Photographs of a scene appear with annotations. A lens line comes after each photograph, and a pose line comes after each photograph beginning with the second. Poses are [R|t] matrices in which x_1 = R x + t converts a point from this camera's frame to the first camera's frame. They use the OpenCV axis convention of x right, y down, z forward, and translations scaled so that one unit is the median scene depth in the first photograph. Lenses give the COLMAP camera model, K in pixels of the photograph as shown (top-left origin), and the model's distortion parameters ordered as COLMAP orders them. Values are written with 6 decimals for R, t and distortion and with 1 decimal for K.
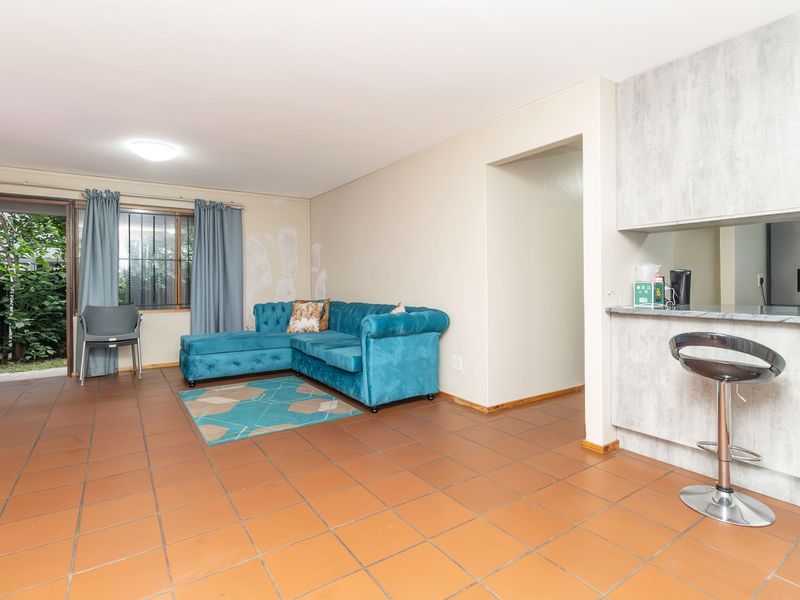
lens RADIAL K [[407.8, 0, 402.6], [0, 407.8, 281.5], [0, 0, 1]] dist [0.001646, 0.000486]
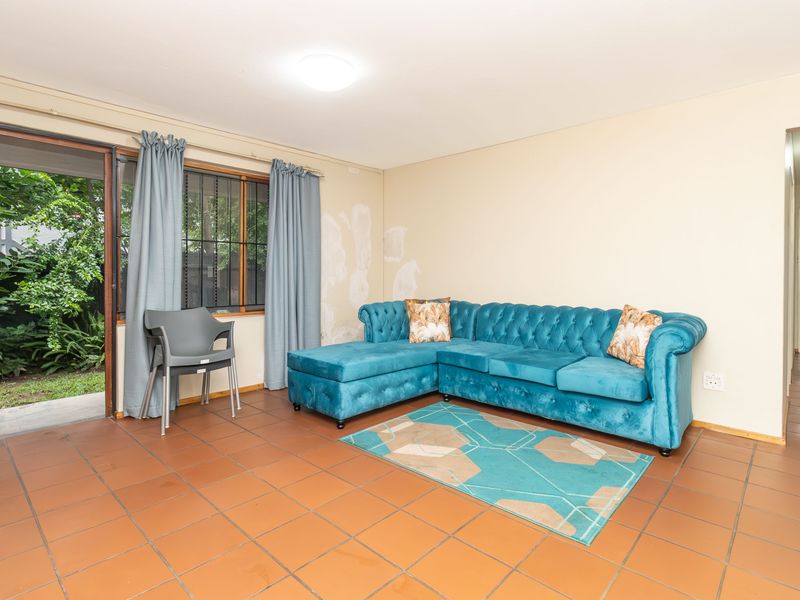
lens RADIAL K [[431.3, 0, 397.2], [0, 431.3, 278.9], [0, 0, 1]] dist [-0.001974, -0.000568]
pose [[0.980716, 0.007545, 0.195295, -0.462581], [-0.009991, 0.999883, 0.011541, -0.001784], [-0.195185, -0.013270, 0.980677, 0.221510]]
